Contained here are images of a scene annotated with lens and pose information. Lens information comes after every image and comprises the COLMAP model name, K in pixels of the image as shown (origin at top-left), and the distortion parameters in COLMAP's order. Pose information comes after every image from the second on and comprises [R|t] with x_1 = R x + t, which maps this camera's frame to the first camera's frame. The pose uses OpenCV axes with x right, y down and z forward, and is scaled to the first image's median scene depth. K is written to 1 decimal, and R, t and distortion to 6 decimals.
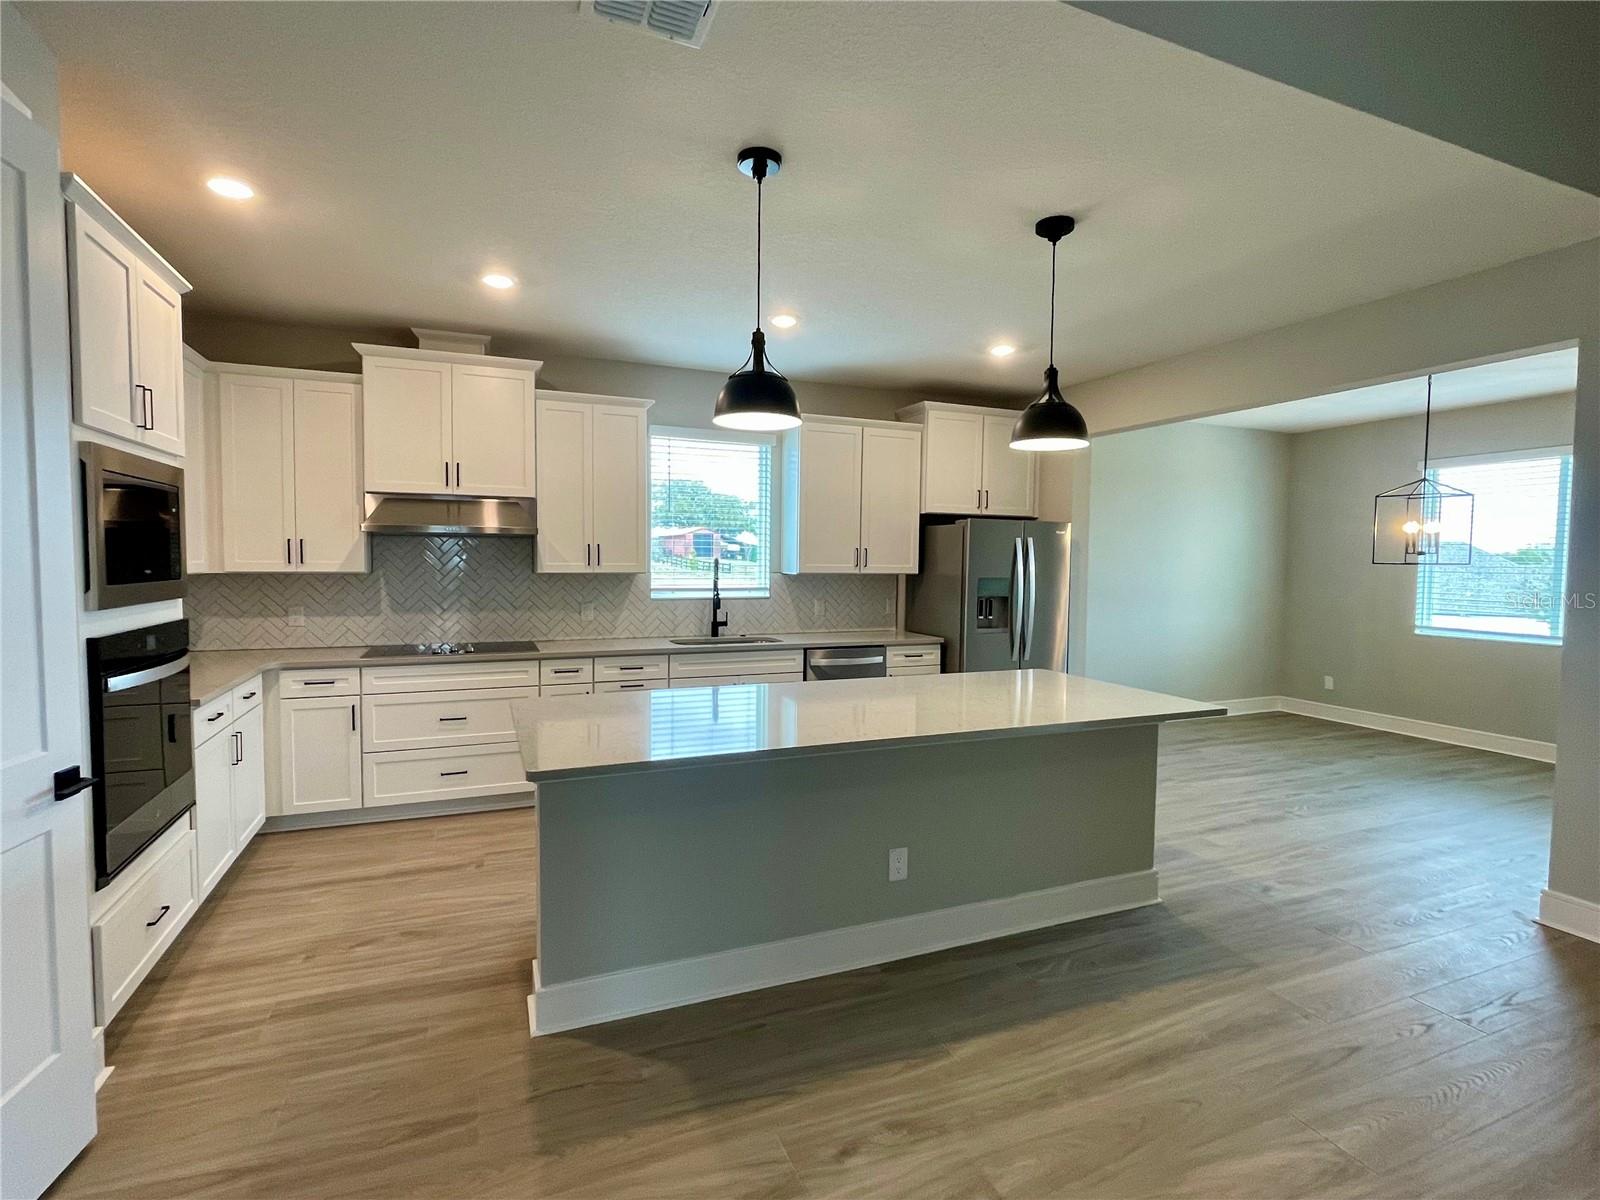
lens RADIAL K [[761.8, 0, 800.0], [0, 761.8, 600.0], [0, 0, 1]] dist [-0.000679, -0.000275]
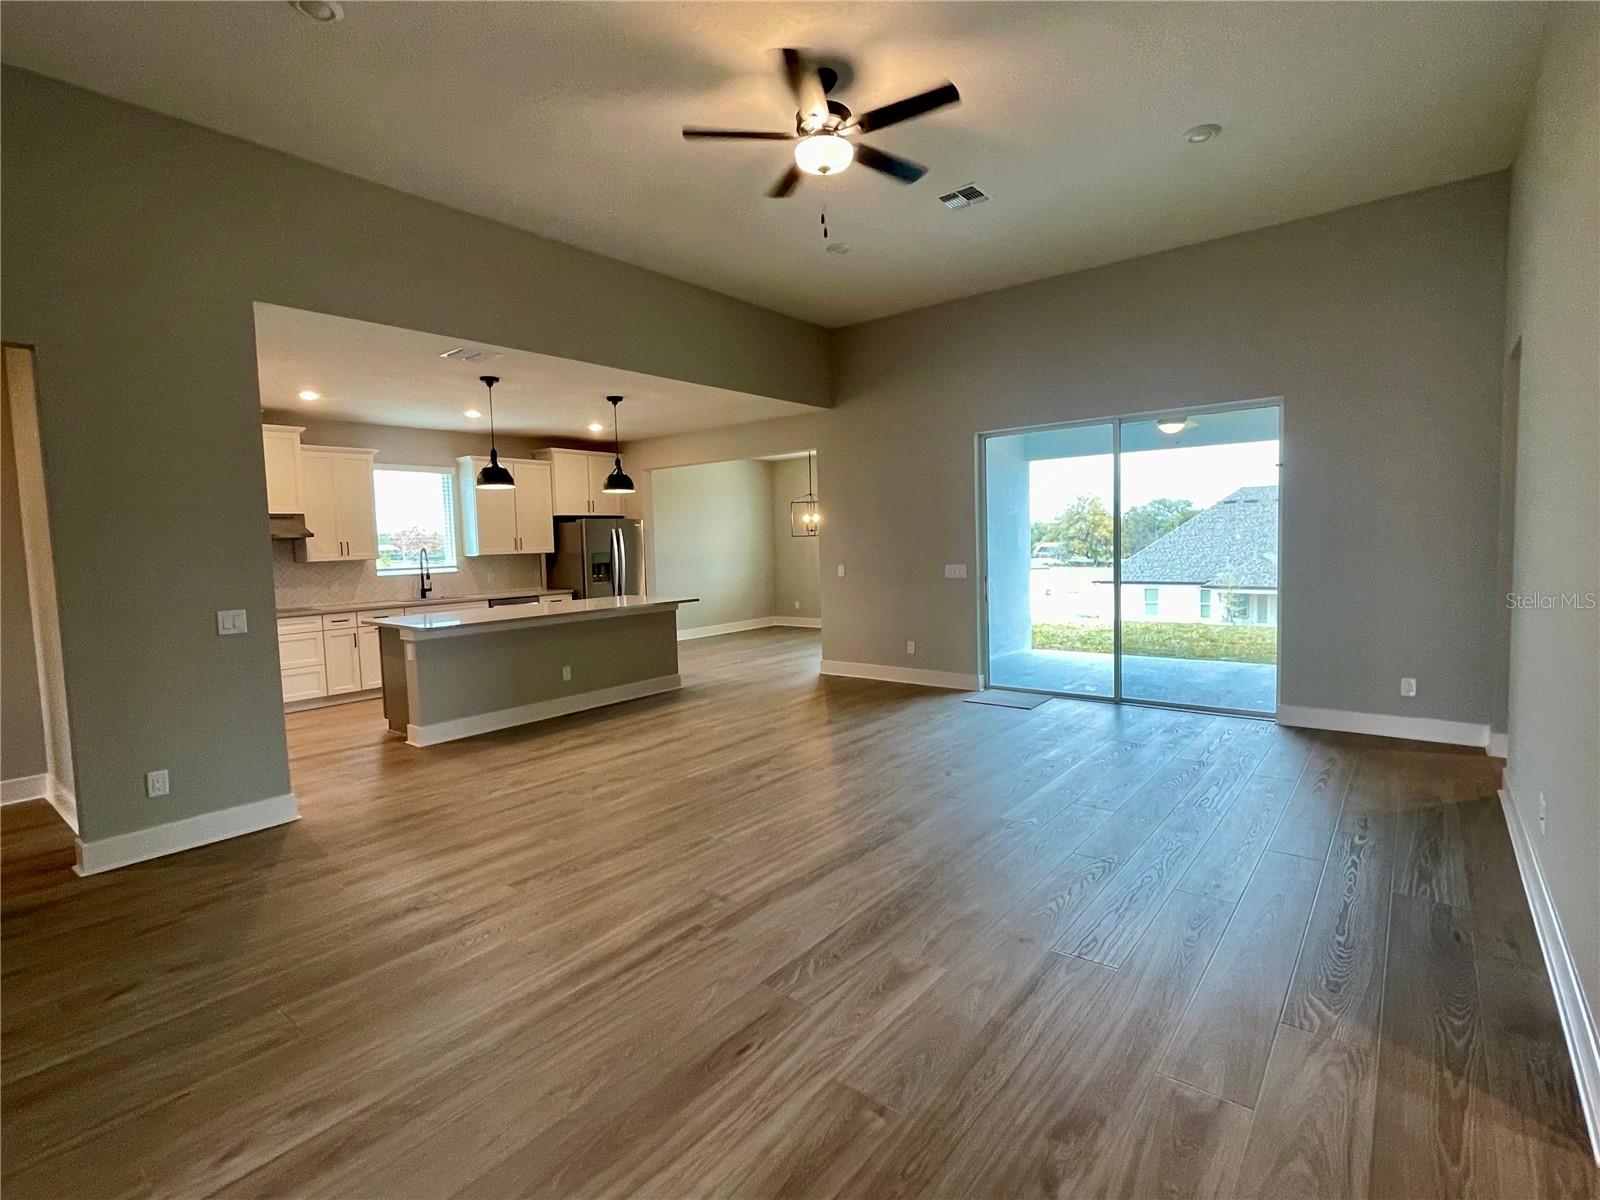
lens RADIAL K [[797.0, 0, 805.7], [0, 797.0, 590.2], [0, 0, 1]] dist [0.000974, -0.000383]
pose [[0.878768, -0.066982, 0.472526, -0.196665], [0.063654, 0.997706, 0.023048, 0.043922], [-0.472985, 0.009824, 0.881015, -0.812189]]
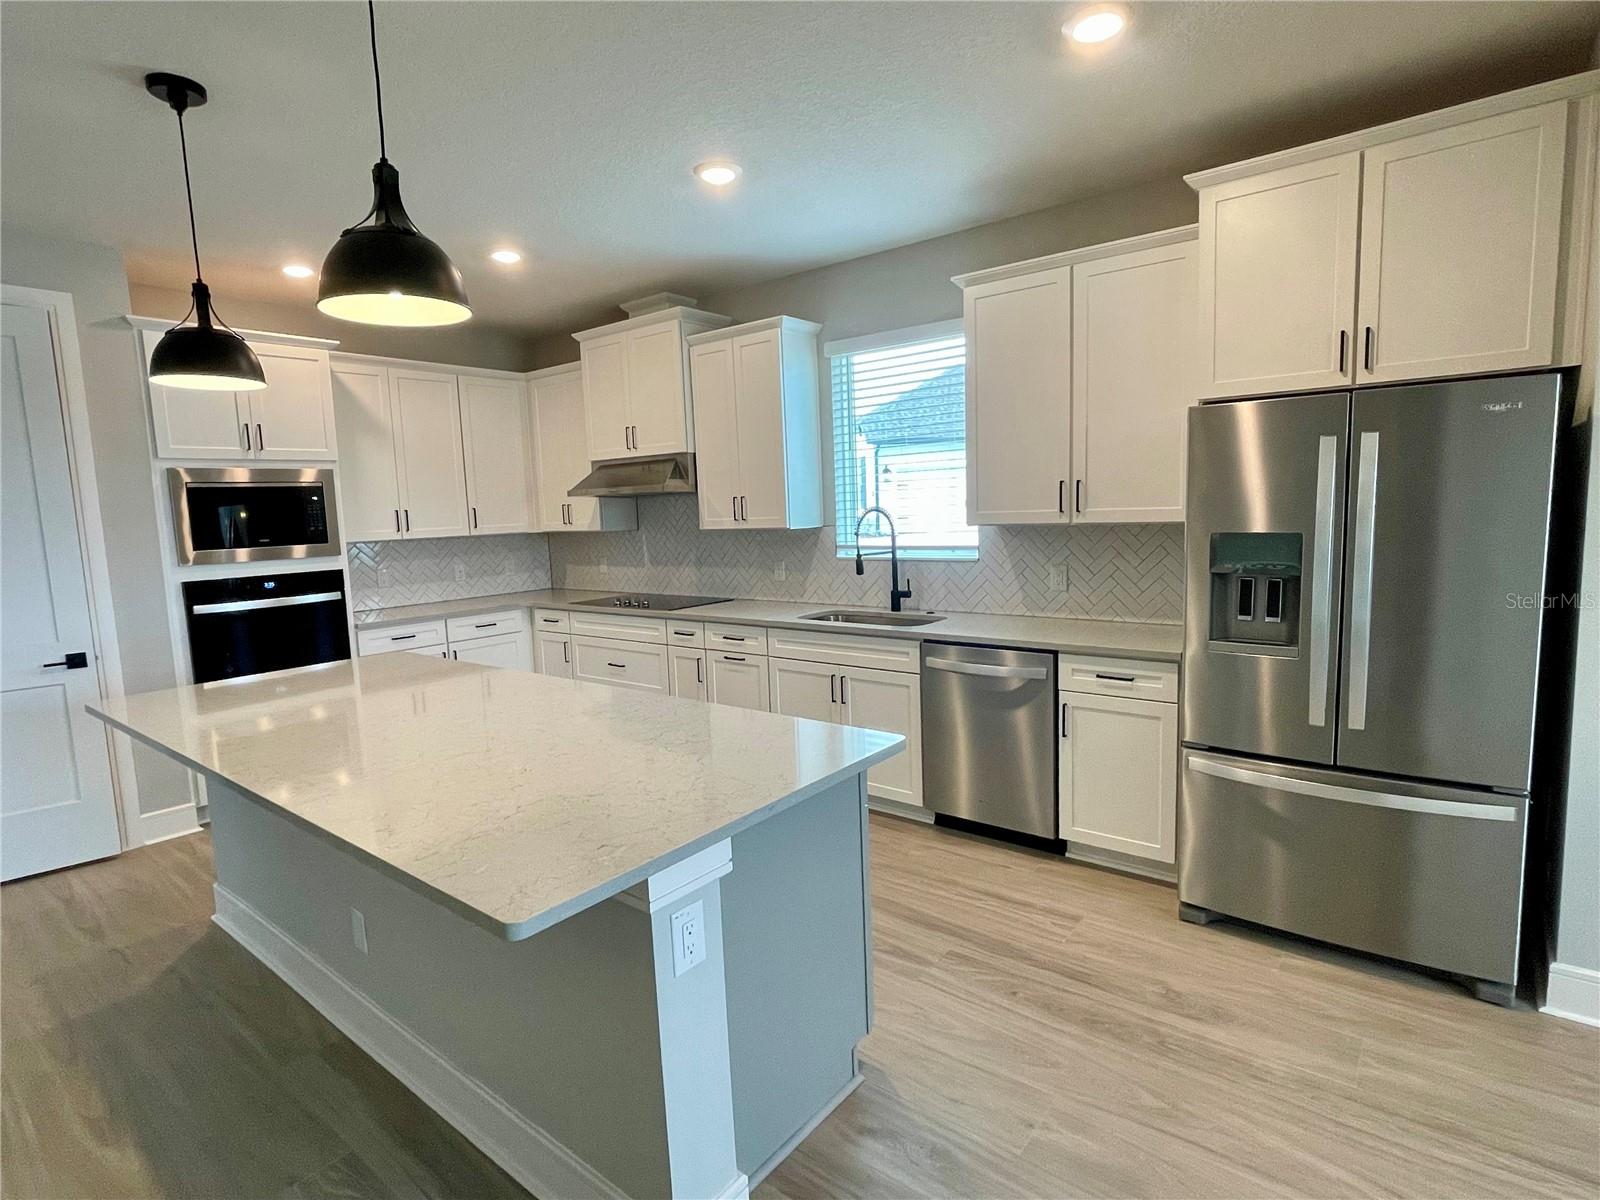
lens RADIAL K [[815.5, 0, 800.0], [0, 815.5, 600.0], [0, 0, 1]] dist [0.001081, 0.000246]
pose [[0.488063, 0.072625, -0.869781, 0.547619], [-0.007204, 0.996833, 0.079191, -0.025749], [0.872778, -0.032384, 0.487041, 0.532645]]
